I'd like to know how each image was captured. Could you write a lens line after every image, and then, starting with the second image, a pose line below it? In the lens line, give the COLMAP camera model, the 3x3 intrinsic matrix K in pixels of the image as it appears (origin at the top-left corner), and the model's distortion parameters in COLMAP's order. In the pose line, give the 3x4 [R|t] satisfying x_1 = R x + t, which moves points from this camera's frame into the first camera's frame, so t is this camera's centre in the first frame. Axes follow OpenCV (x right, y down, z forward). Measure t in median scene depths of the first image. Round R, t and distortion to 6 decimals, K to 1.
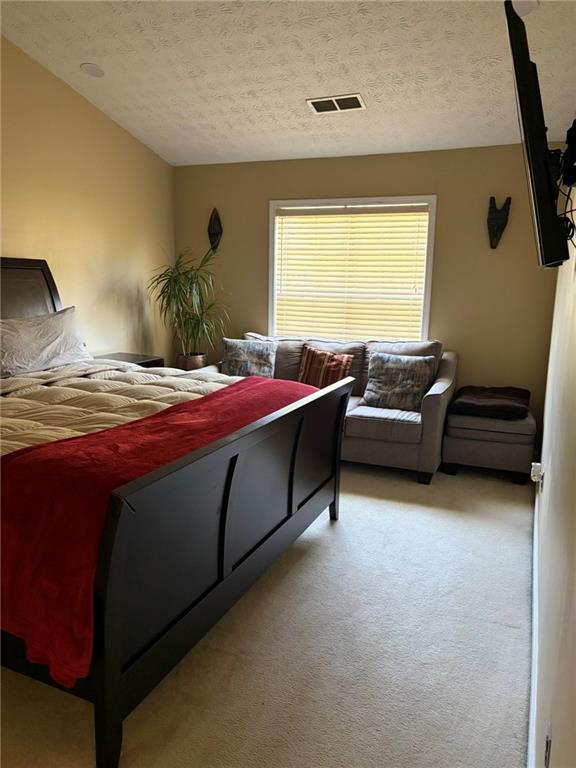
lens RADIAL K [[582.4, 0, 294.6], [0, 582.4, 389.7], [0, 0, 1]] dist [0.055510, -0.059615]
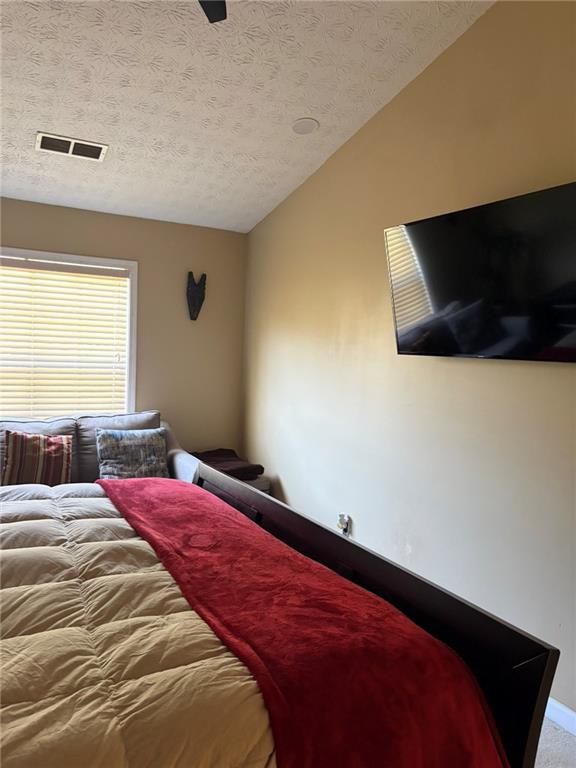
lens RADIAL K [[582.4, 0, 292.7], [0, 582.4, 381.8], [0, 0, 1]] dist [0.055510, -0.059615]
pose [[0.619343, -0.033389, 0.784410, -0.374248], [0.118394, 0.991642, -0.051270, -0.057121], [-0.776142, 0.124623, 0.618120, 0.234108]]
